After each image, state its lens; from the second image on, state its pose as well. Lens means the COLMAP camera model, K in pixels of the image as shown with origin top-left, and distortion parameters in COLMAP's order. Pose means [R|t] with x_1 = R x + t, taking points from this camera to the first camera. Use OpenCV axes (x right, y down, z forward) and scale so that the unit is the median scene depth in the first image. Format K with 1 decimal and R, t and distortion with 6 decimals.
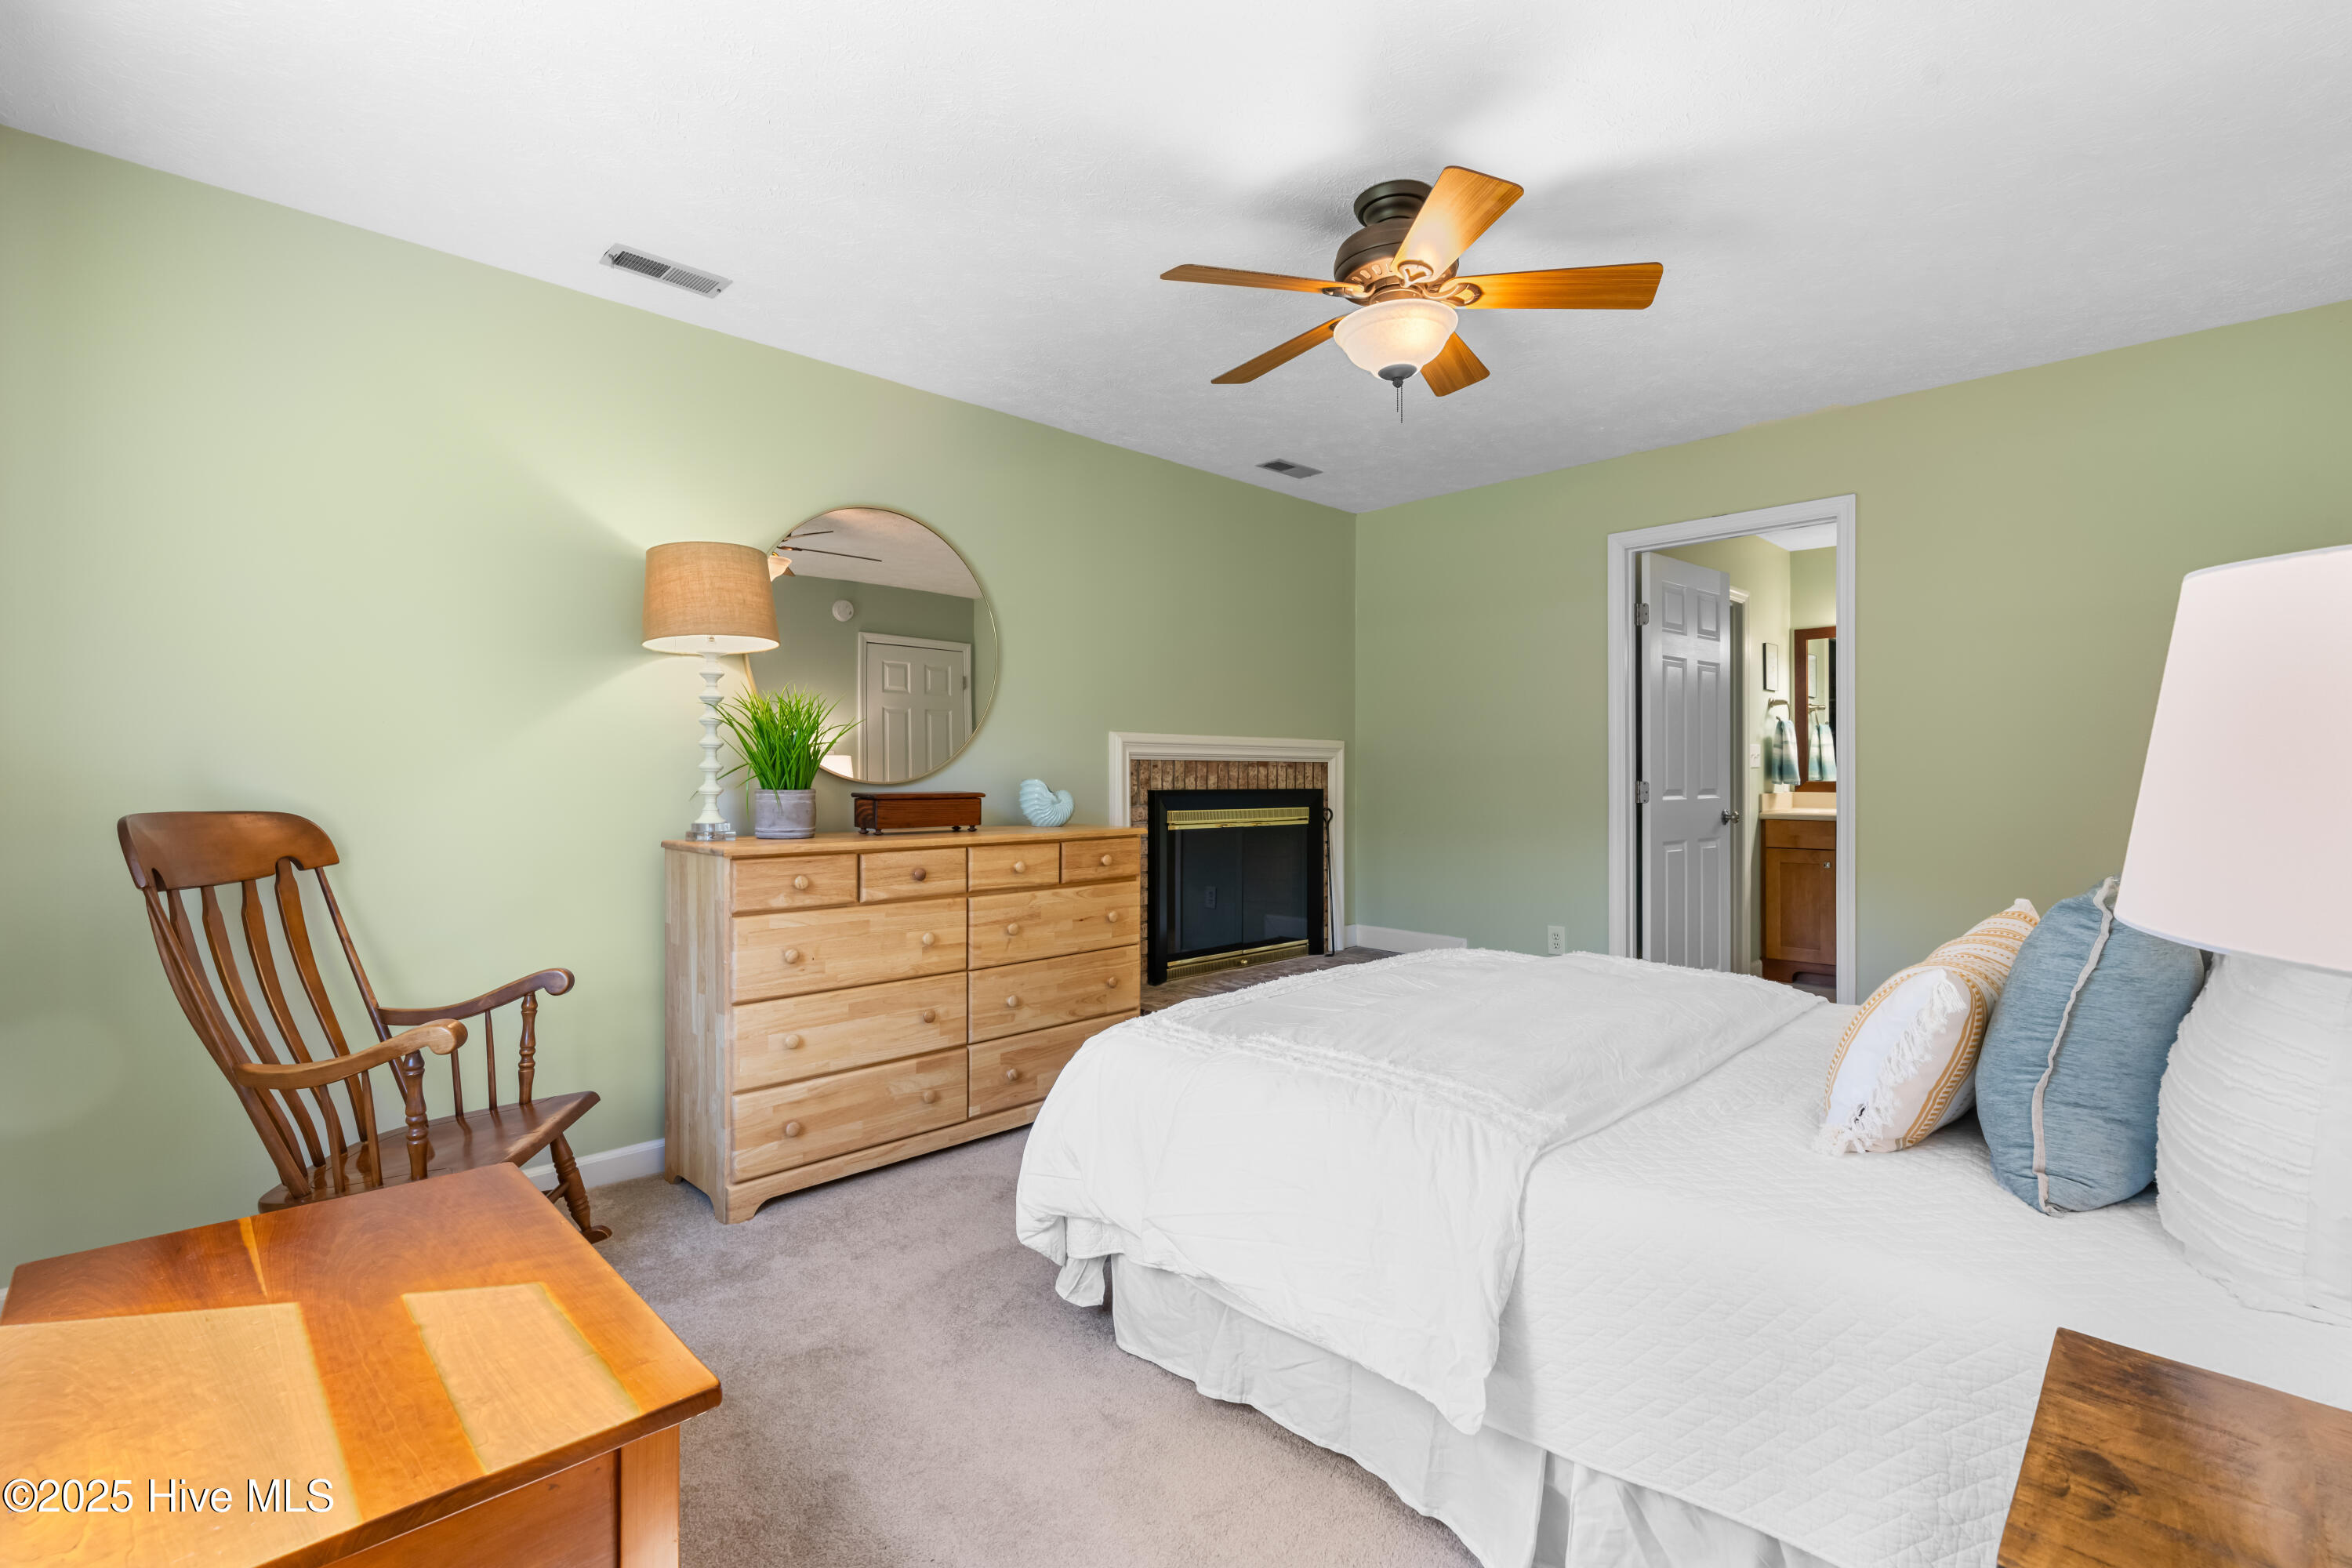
lens RADIAL K [[1082.9, 0, 1186.0], [0, 1082.9, 790.7], [0, 0, 1]] dist [-0.003441, -0.000096]
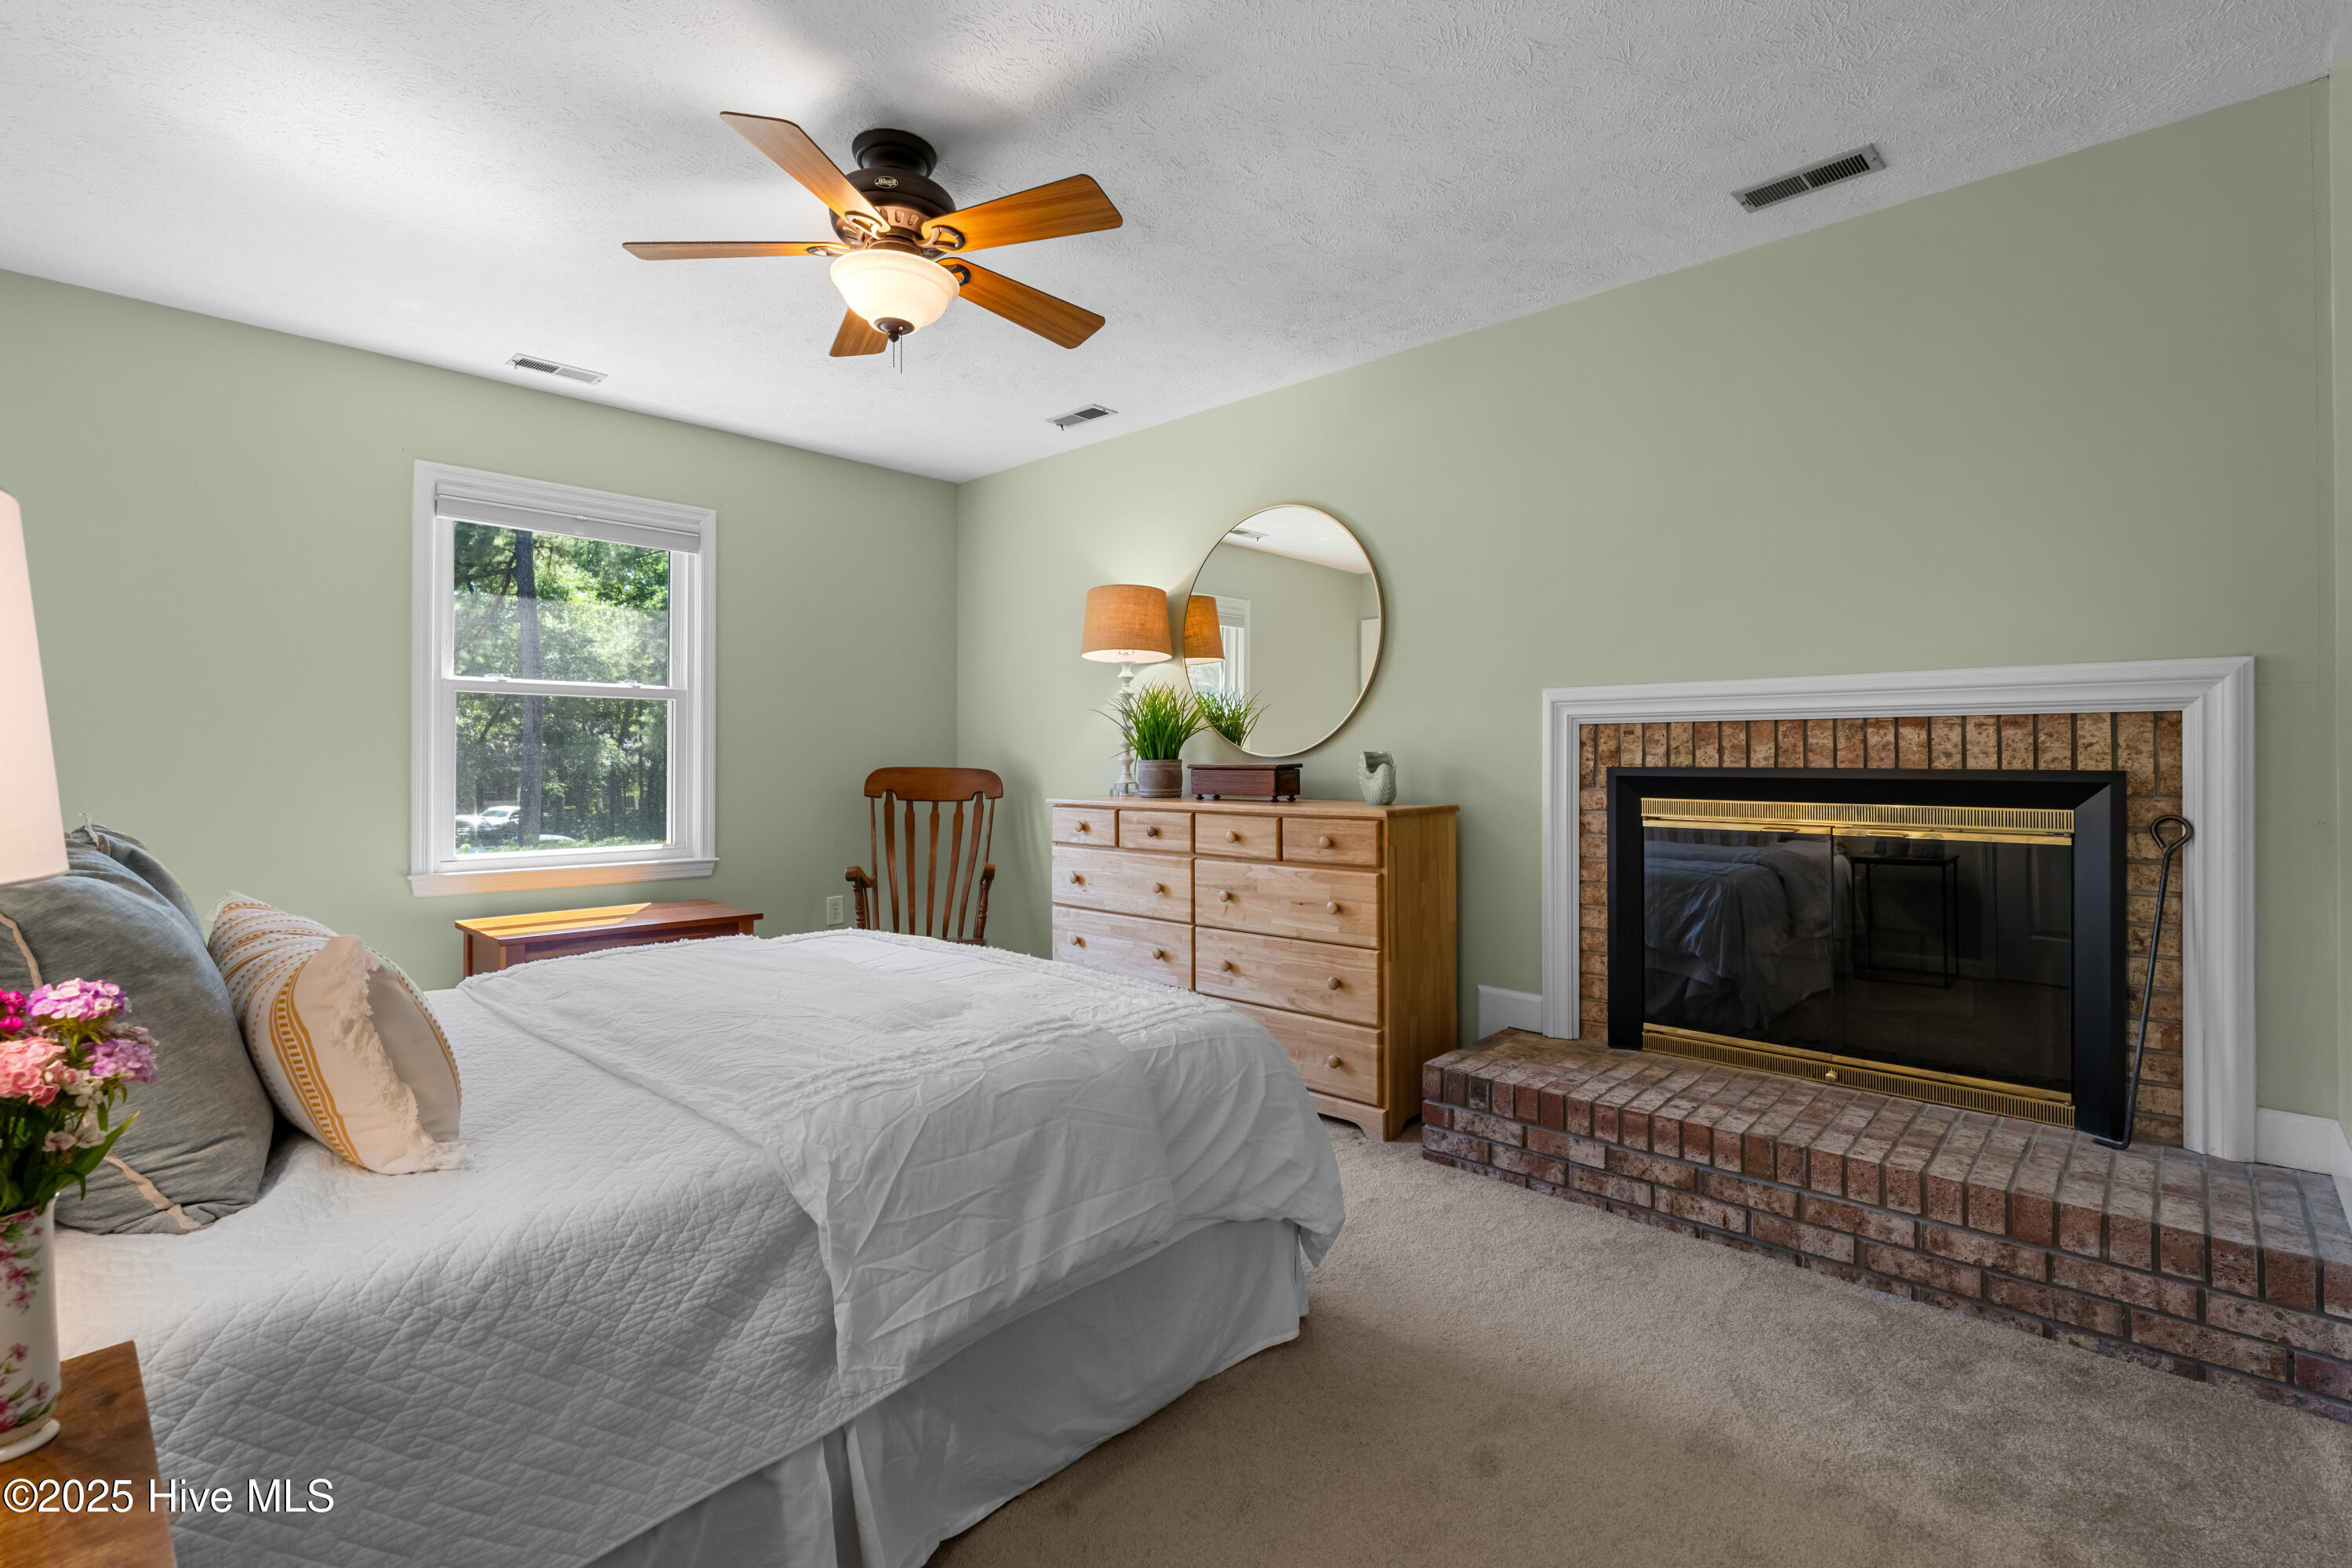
lens RADIAL K [[1054.9, 0, 1179.9], [0, 1054.9, 752.0], [0, 0, 1]] dist [-0.002694, 0.000167]
pose [[0.038445, -0.006568, -0.999239, 0.646411], [-0.013384, 0.999885, -0.007088, -0.001517], [0.999171, 0.013646, 0.038353, 0.696394]]
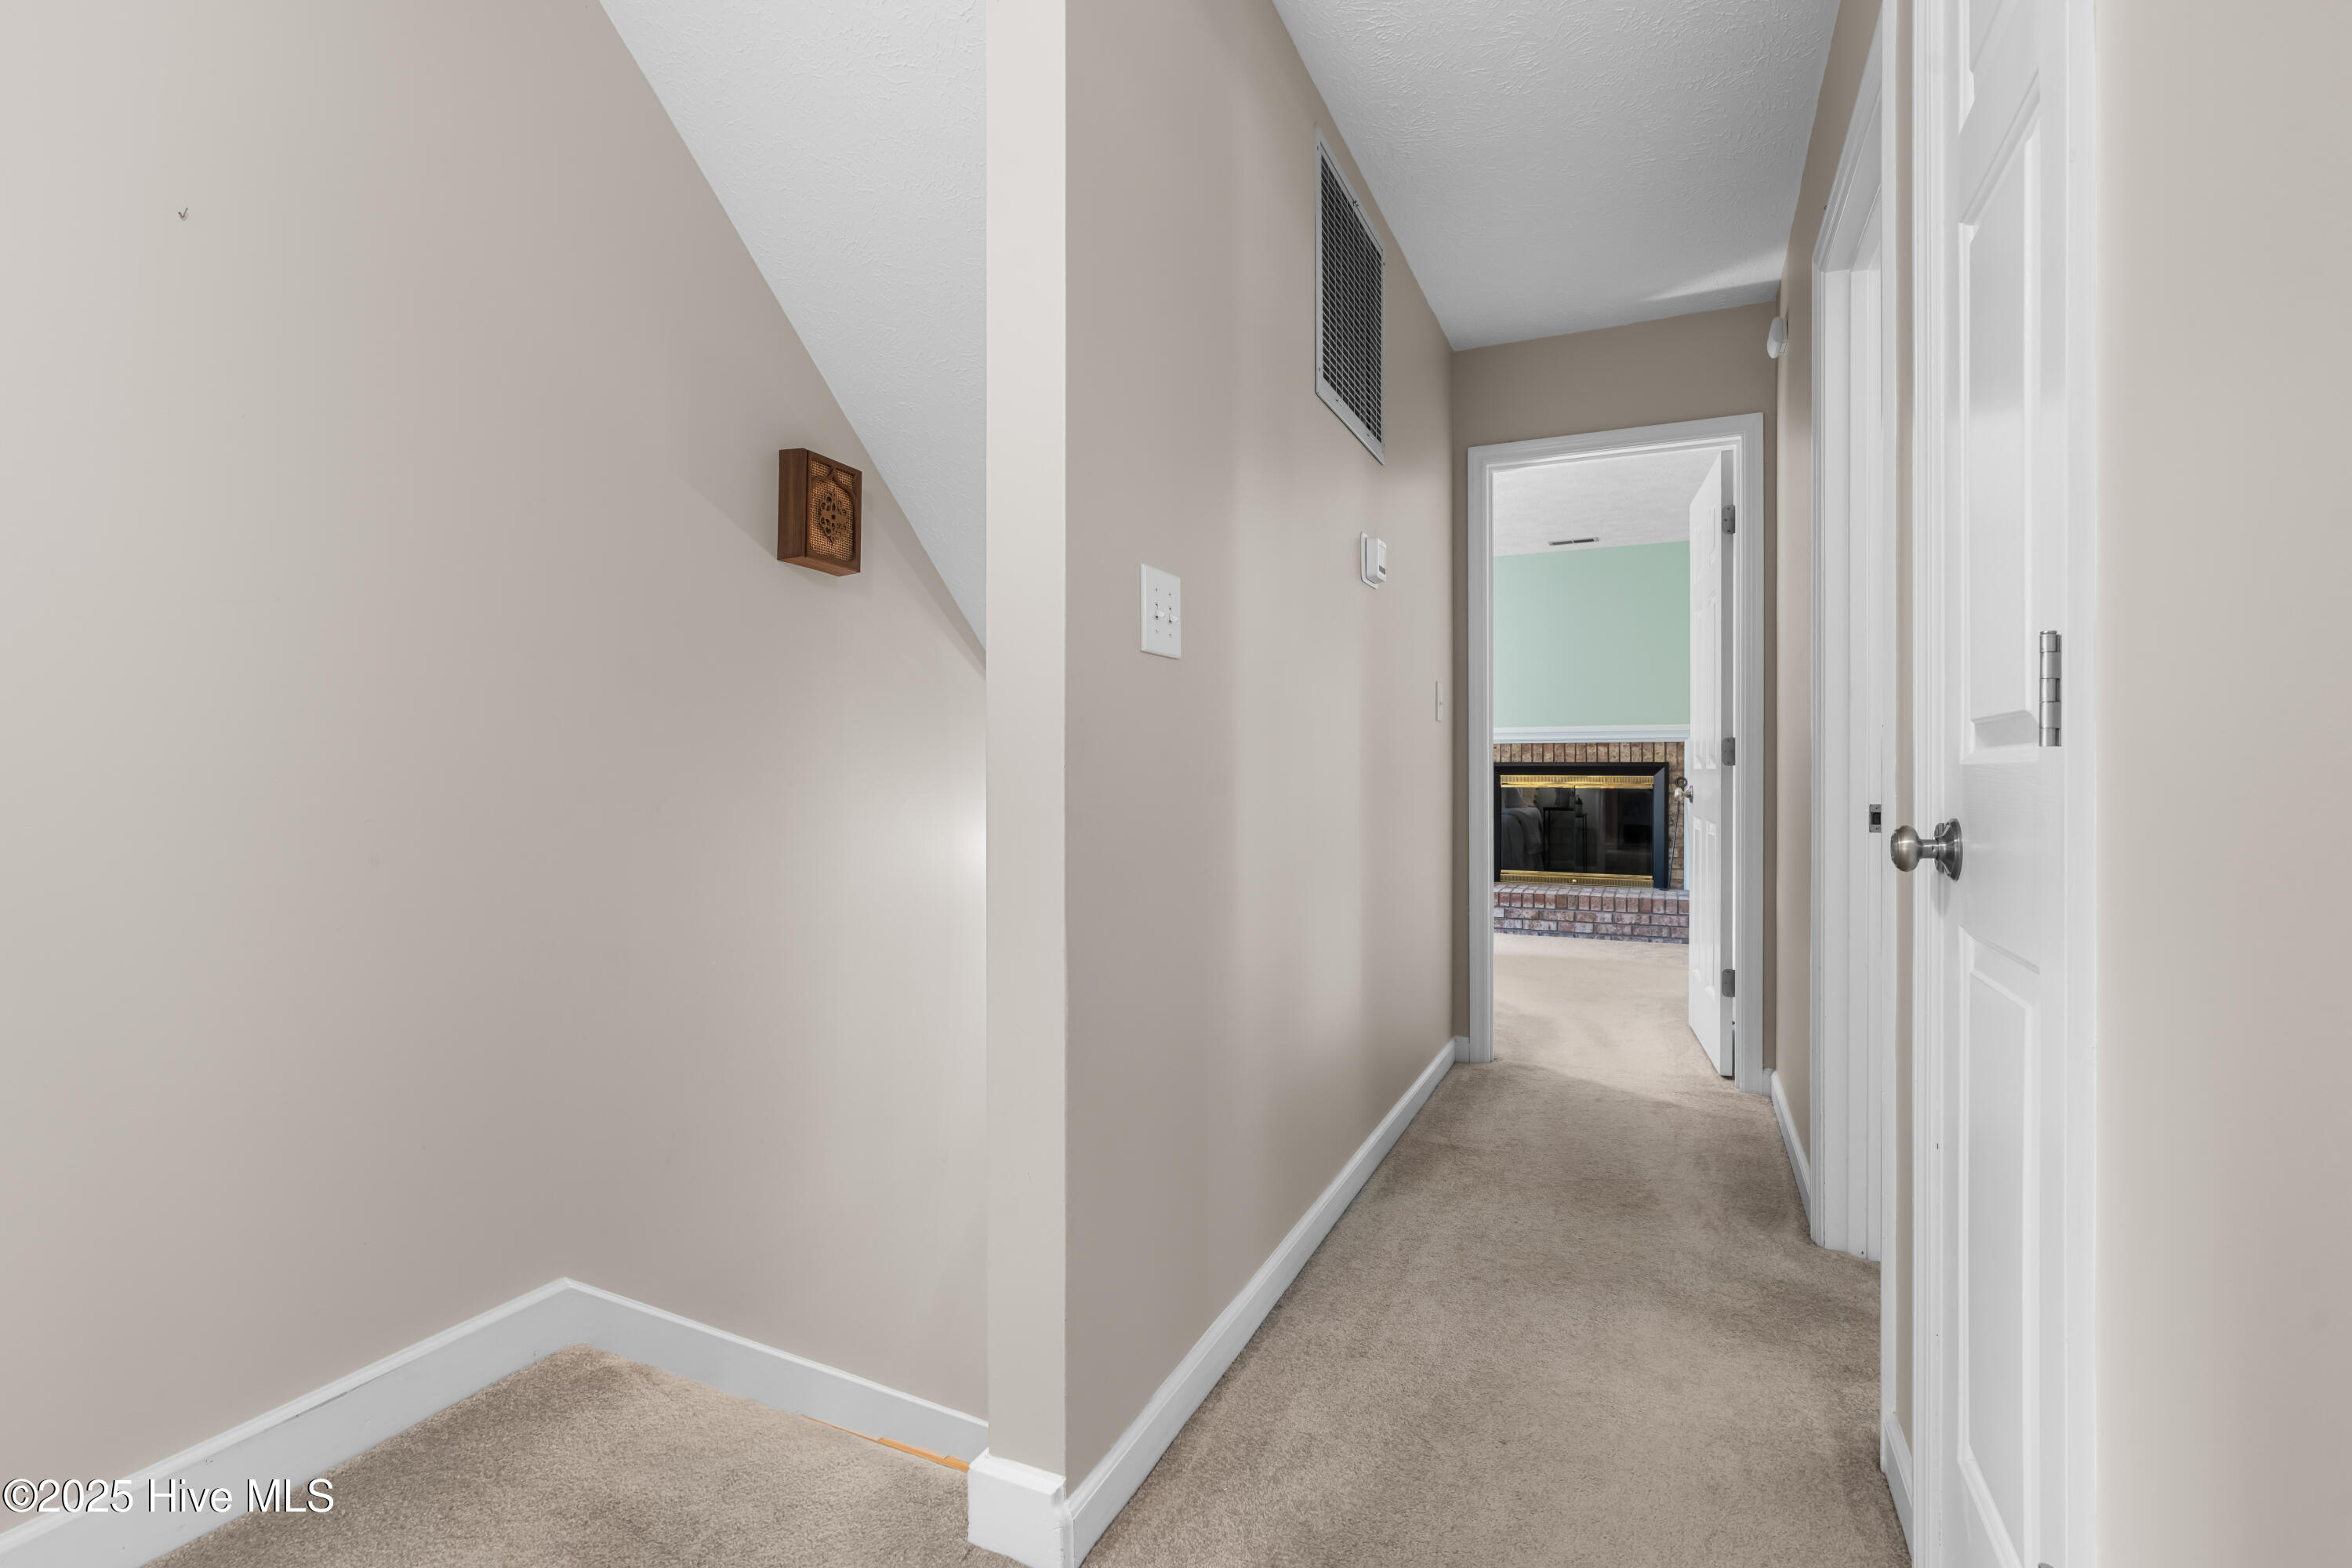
lens RADIAL K [[1061.6, 0, 1172.9], [0, 1061.6, 771.7], [0, 0, 1]] dist [-0.000285, 0.000145]
pose [[0.350492, 0.004004, -0.936557, 1.319593], [-0.010509, 0.999945, 0.000342, 0.018450], [0.936507, 0.009723, 0.350514, -0.014256]]
